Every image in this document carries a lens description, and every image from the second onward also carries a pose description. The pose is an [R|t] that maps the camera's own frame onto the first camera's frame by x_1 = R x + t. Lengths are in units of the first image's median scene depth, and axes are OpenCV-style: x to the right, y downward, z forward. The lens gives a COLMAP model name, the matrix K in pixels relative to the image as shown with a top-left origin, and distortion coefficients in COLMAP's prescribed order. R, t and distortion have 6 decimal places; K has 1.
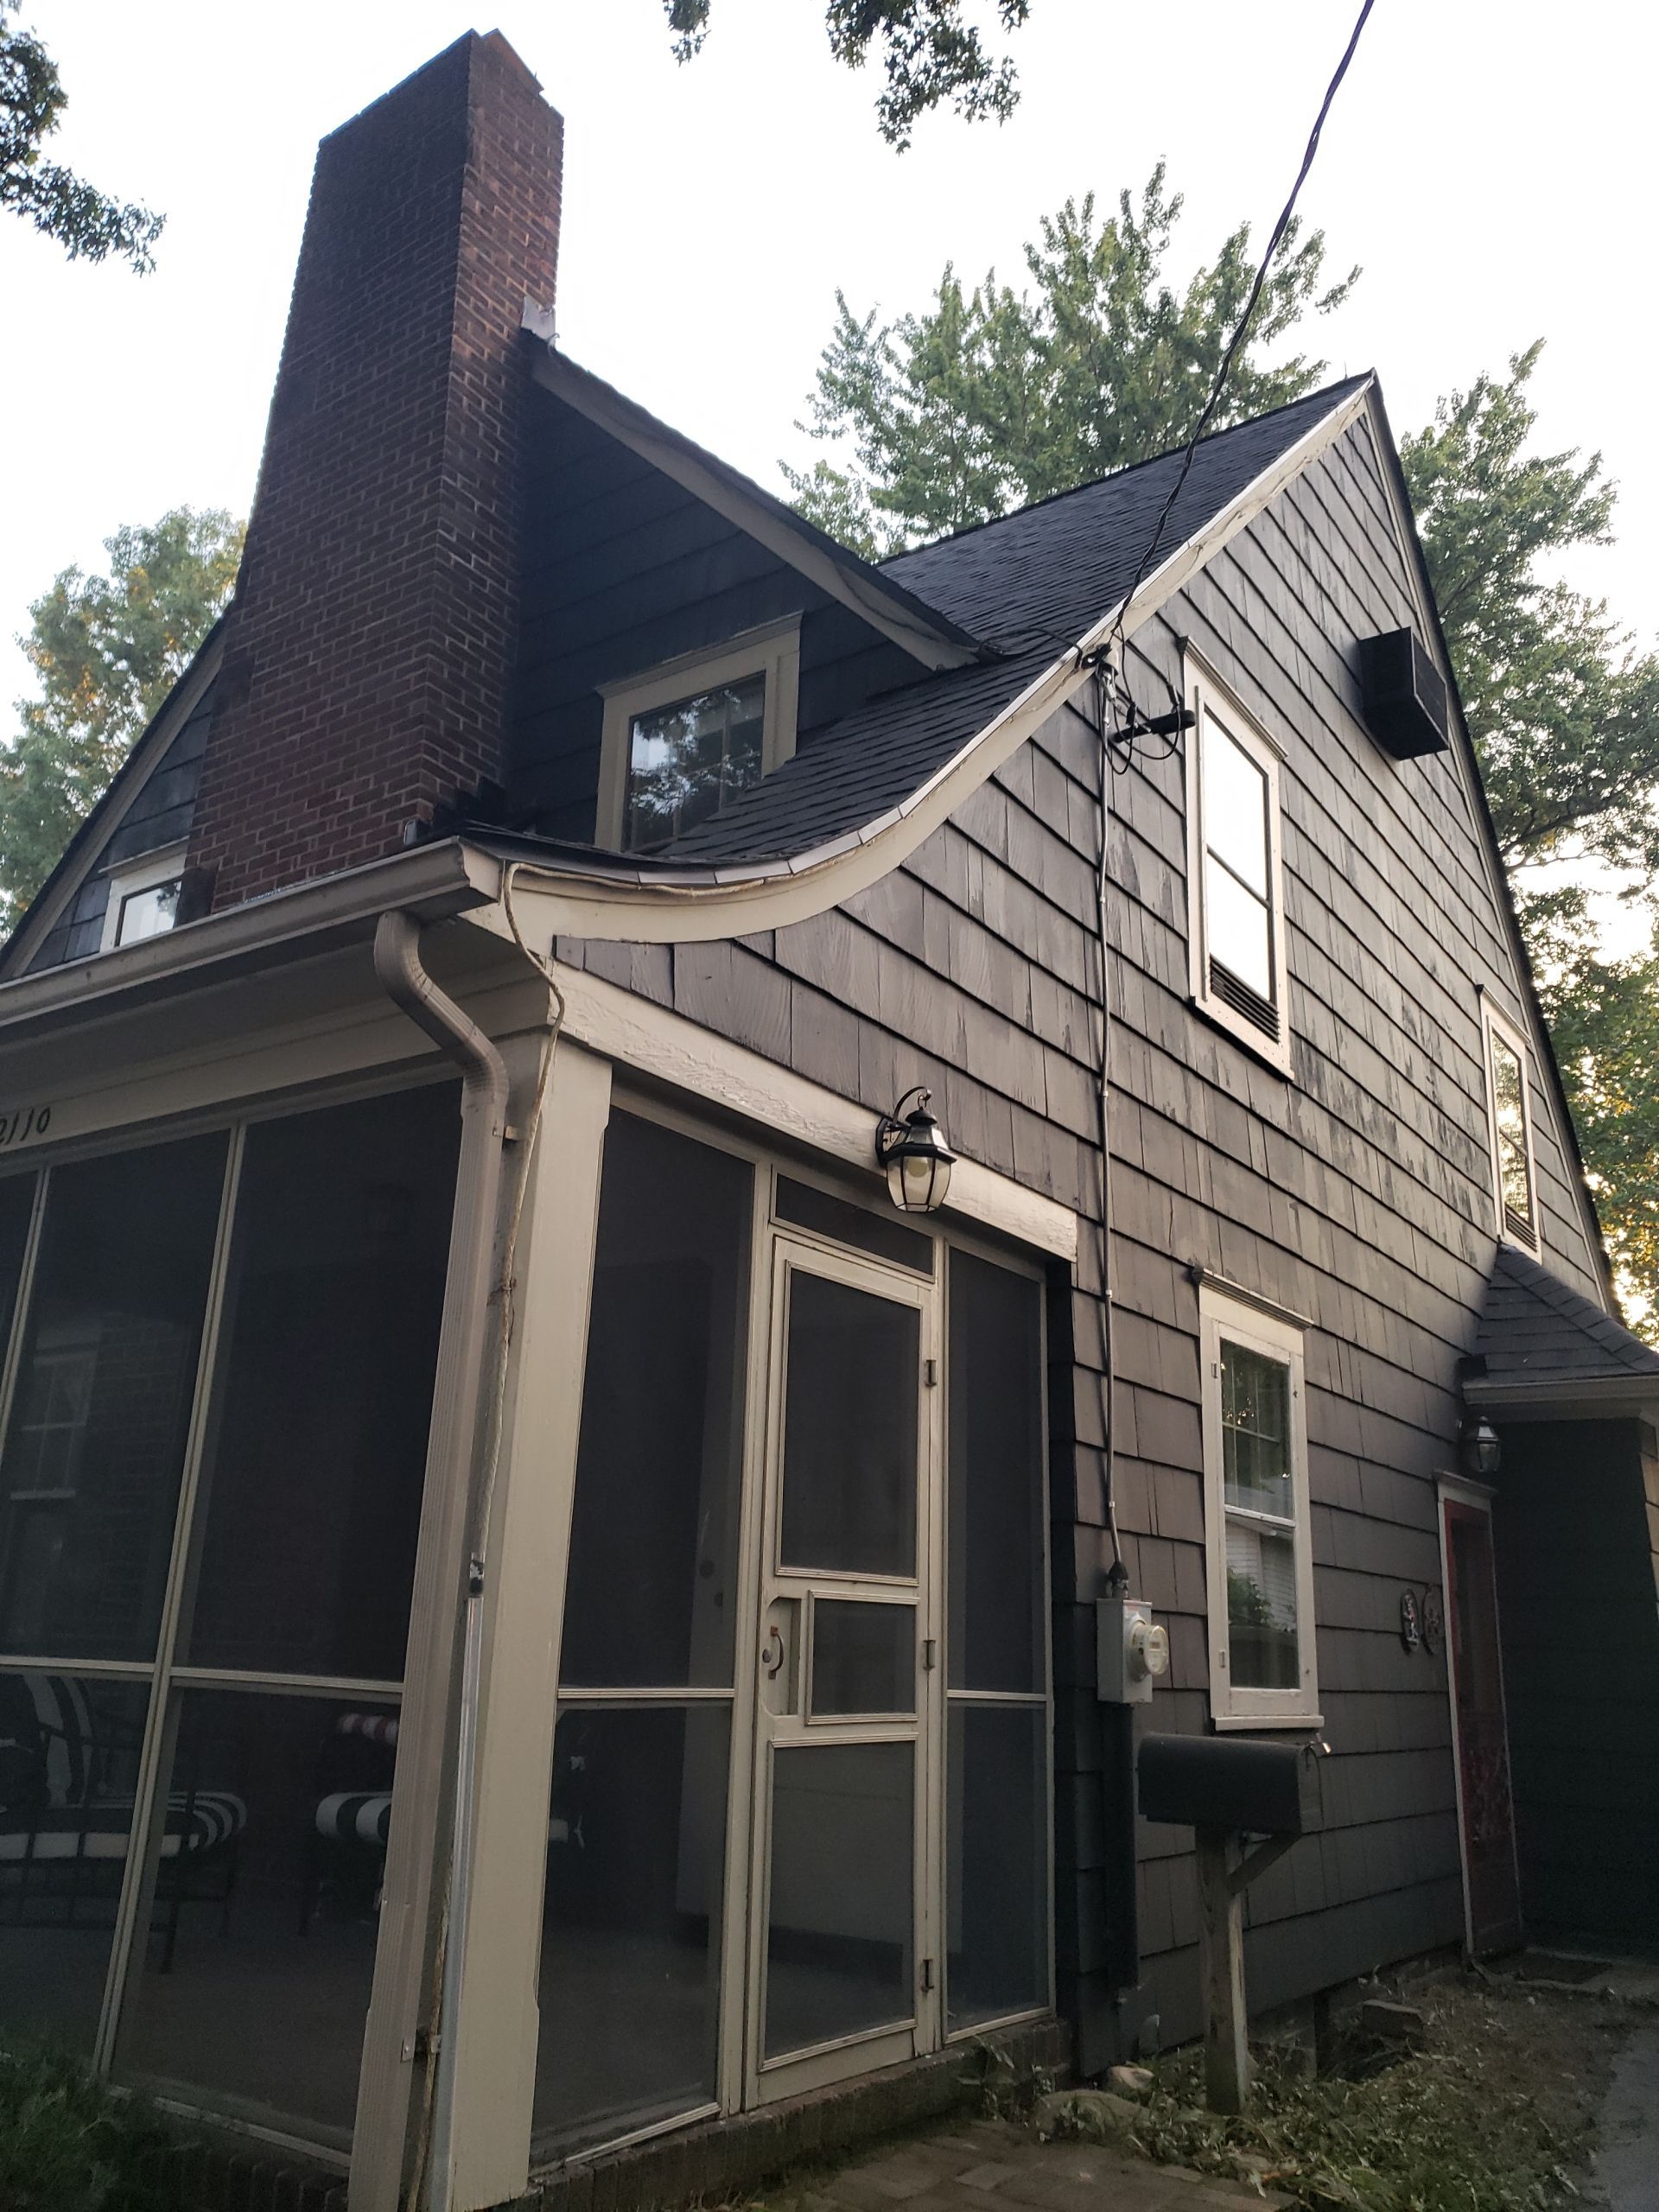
lens RADIAL K [[1714.9, 0, 811.8], [0, 1714.9, 1105.4], [0, 0, 1]] dist [0.020694, 0.020881]
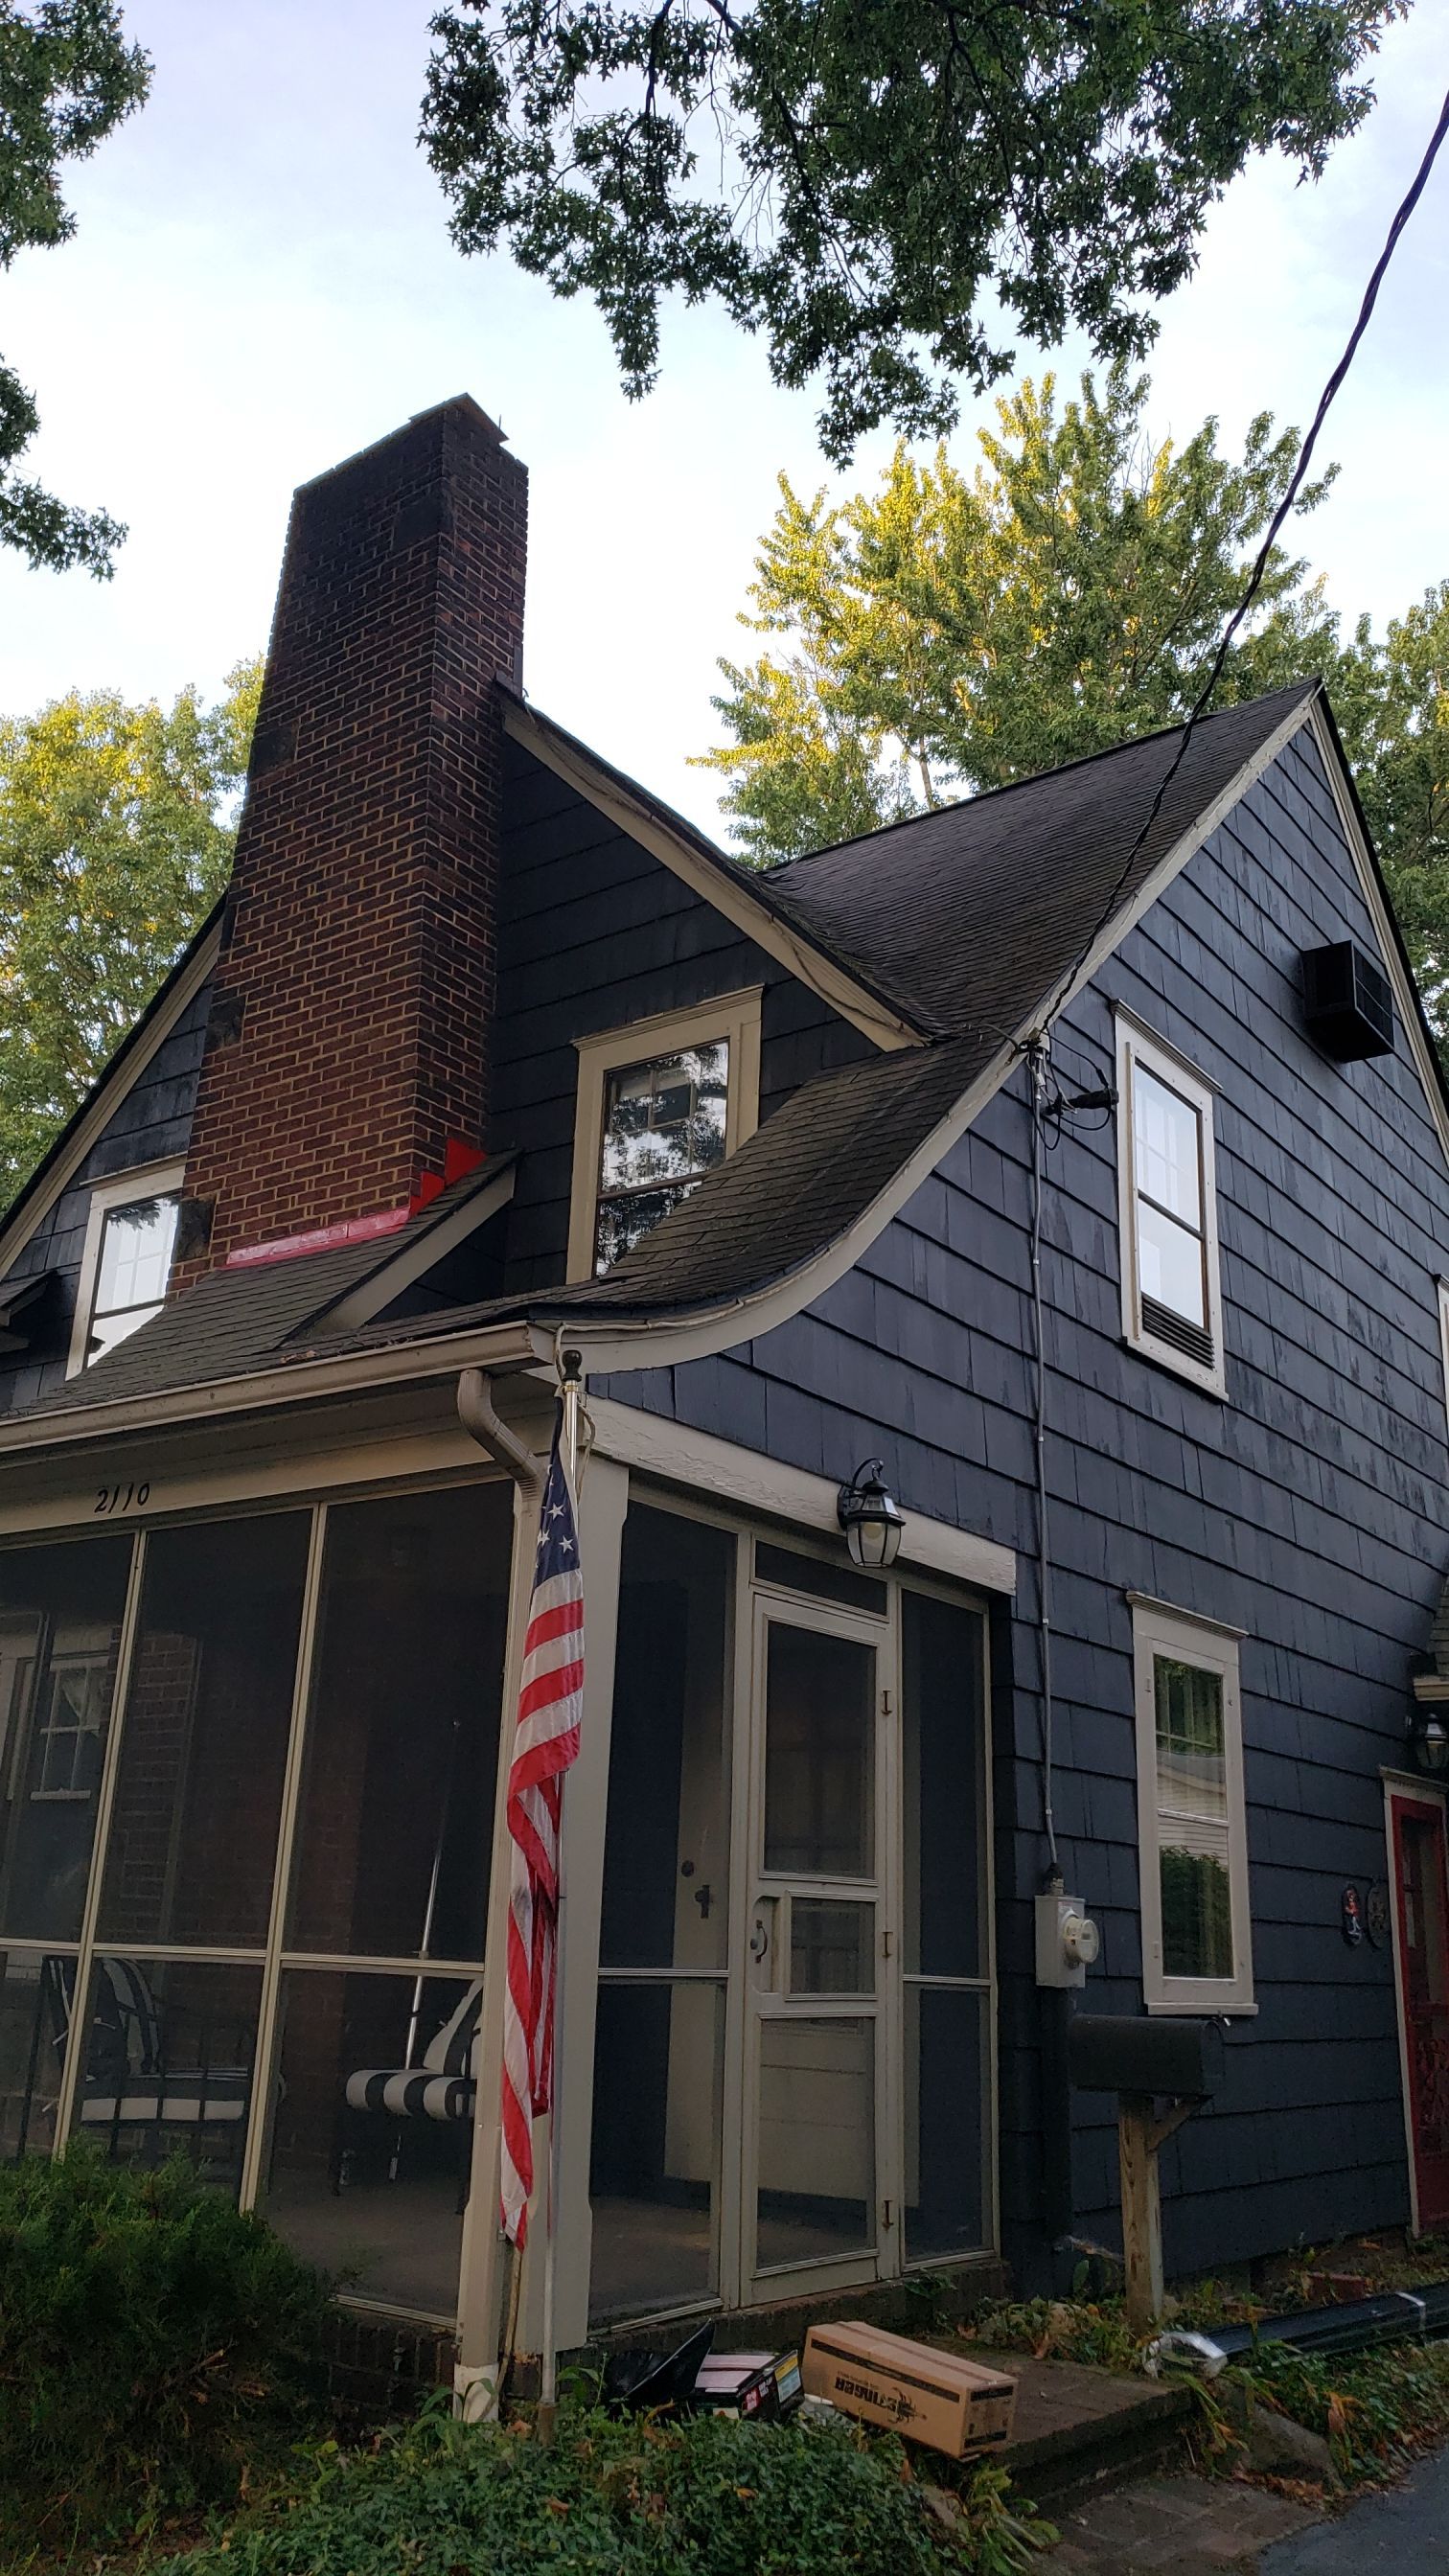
lens RADIAL K [[2041.1, 0, 704.4], [0, 2041.1, 1233.9], [0, 0, 1]] dist [0.049879, -0.055825]
pose [[0.999692, -0.008499, -0.023335, -0.012933], [0.007794, 0.999515, -0.030142, -0.080320], [0.023580, 0.029951, 0.999273, -0.270326]]
